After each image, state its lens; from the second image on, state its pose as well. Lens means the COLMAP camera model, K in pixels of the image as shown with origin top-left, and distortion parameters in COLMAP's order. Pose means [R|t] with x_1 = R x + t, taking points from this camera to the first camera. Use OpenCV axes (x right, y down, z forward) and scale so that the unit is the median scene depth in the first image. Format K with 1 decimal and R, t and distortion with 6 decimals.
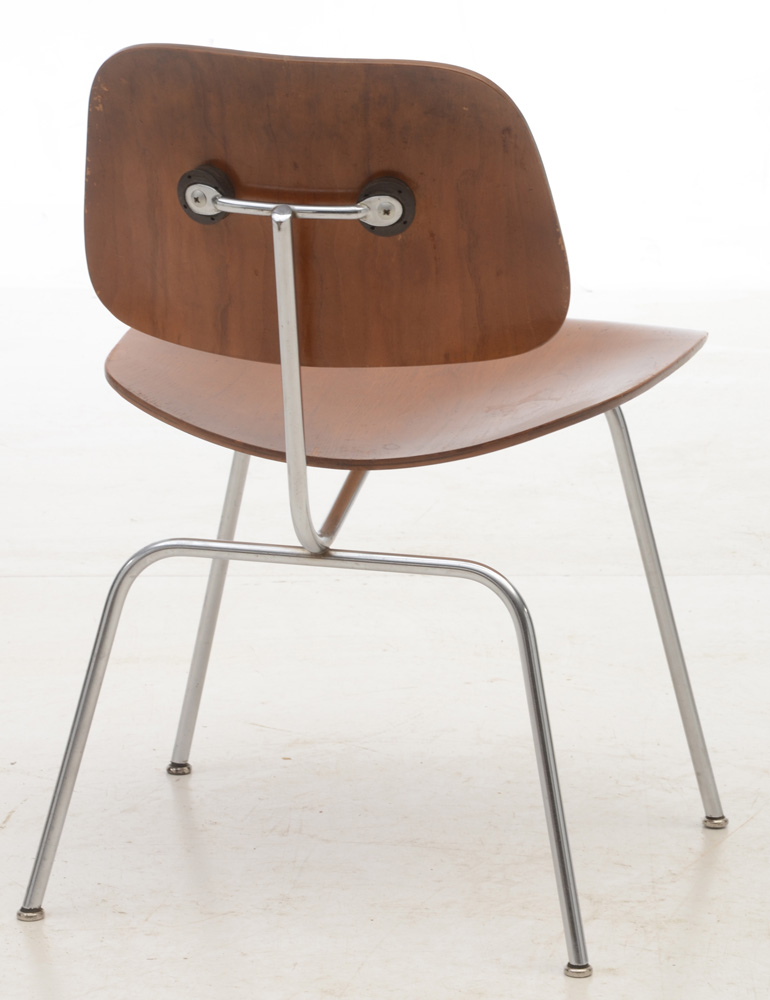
lens RADIAL K [[4276.4, 0, 385.0], [0, 4276.4, 500.0], [0, 0, 1]] dist [1.458393, -1.253061]
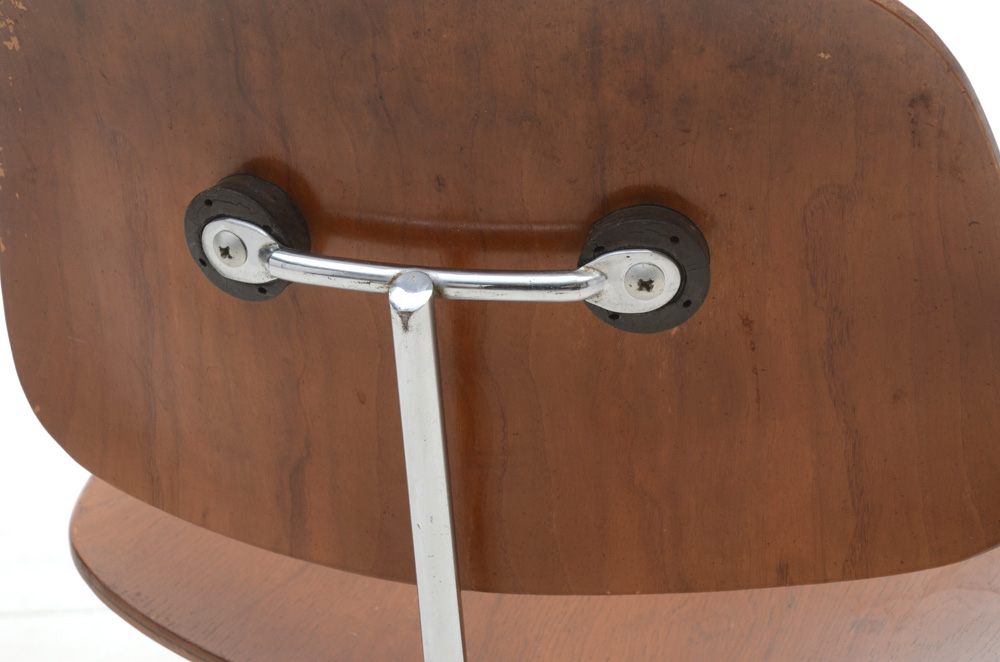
lens RADIAL K [[4277.0, 0, 495.3], [0, 4277.0, 351.1], [0, 0, 1]] dist [1.490366, -0.165358]
pose [[0.999472, -0.021852, -0.024037, -0.004594], [0.023261, 0.997929, 0.059970, -0.086086], [0.022677, -0.060498, 0.997911, 0.550450]]
